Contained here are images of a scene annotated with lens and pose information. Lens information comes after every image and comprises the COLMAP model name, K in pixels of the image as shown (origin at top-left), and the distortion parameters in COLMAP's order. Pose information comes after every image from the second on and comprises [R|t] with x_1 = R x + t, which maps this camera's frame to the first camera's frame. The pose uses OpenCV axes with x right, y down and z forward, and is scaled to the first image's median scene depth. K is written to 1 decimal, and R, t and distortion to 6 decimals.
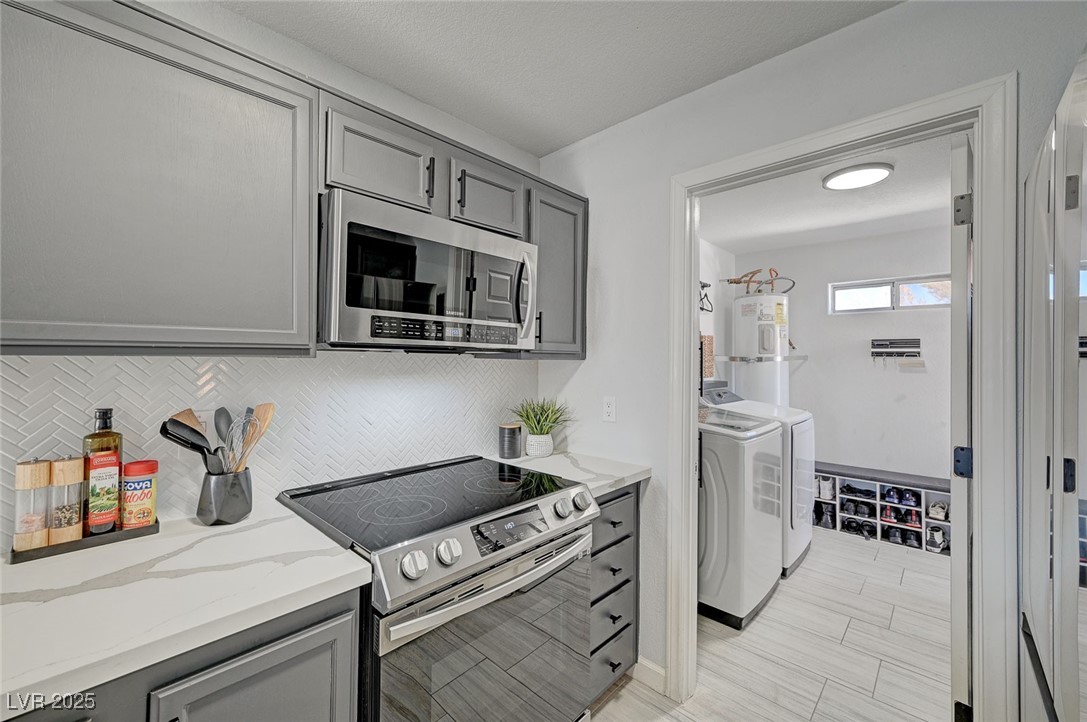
lens RADIAL K [[427.1, 0, 544.0], [0, 427.1, 355.6], [0, 0, 1]] dist [-0.000585, 0.000364]
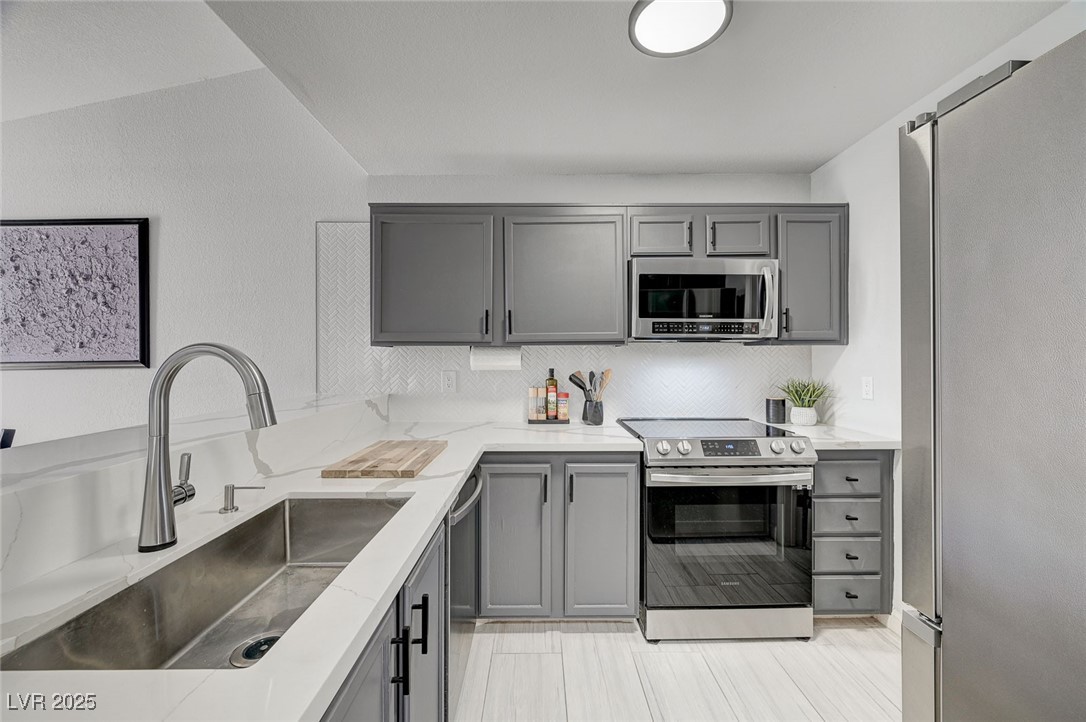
lens RADIAL K [[426.7, 0, 541.3], [0, 426.7, 355.3], [0, 0, 1]] dist [-0.000585, 0.000364]
pose [[0.691119, -0.009605, -0.722677, 0.238392], [0.014734, 0.999891, 0.000801, 0.016809], [0.722591, -0.011201, 0.691186, -0.250848]]
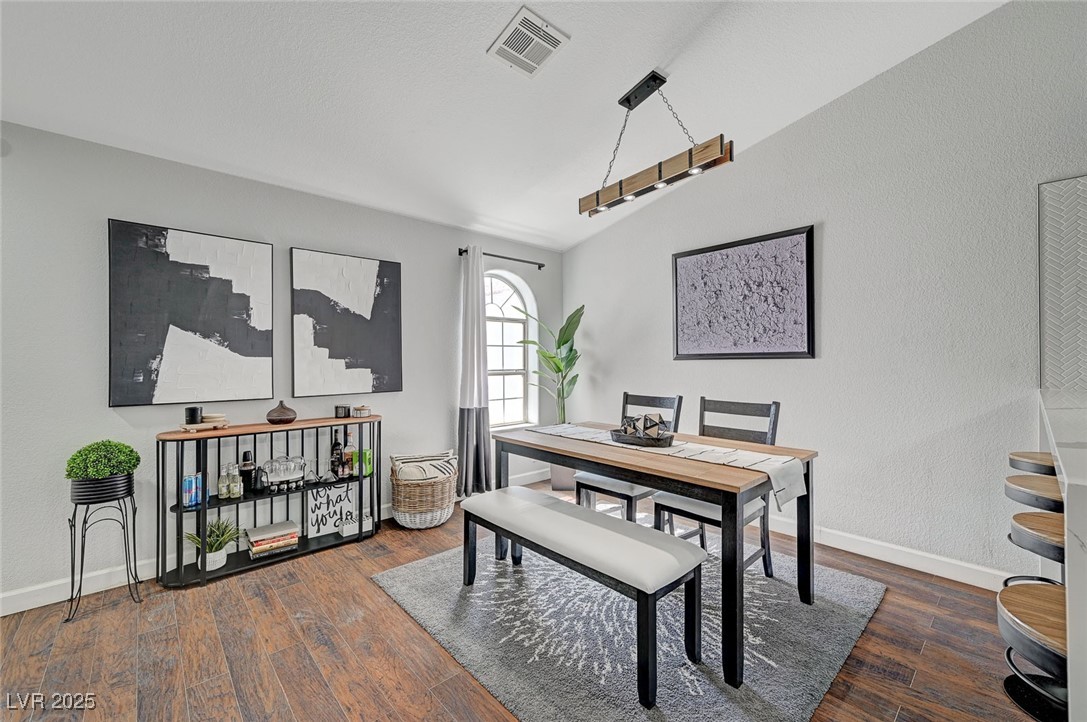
lens RADIAL K [[440.9, 0, 547.4], [0, 440.9, 360.8], [0, 0, 1]] dist [0.005775, -0.000225]
pose [[-0.069441, -0.002023, -0.997584, 0.107877], [0.011541, 0.999929, -0.002831, 0.032782], [0.997519, -0.011710, -0.069413, -0.765680]]
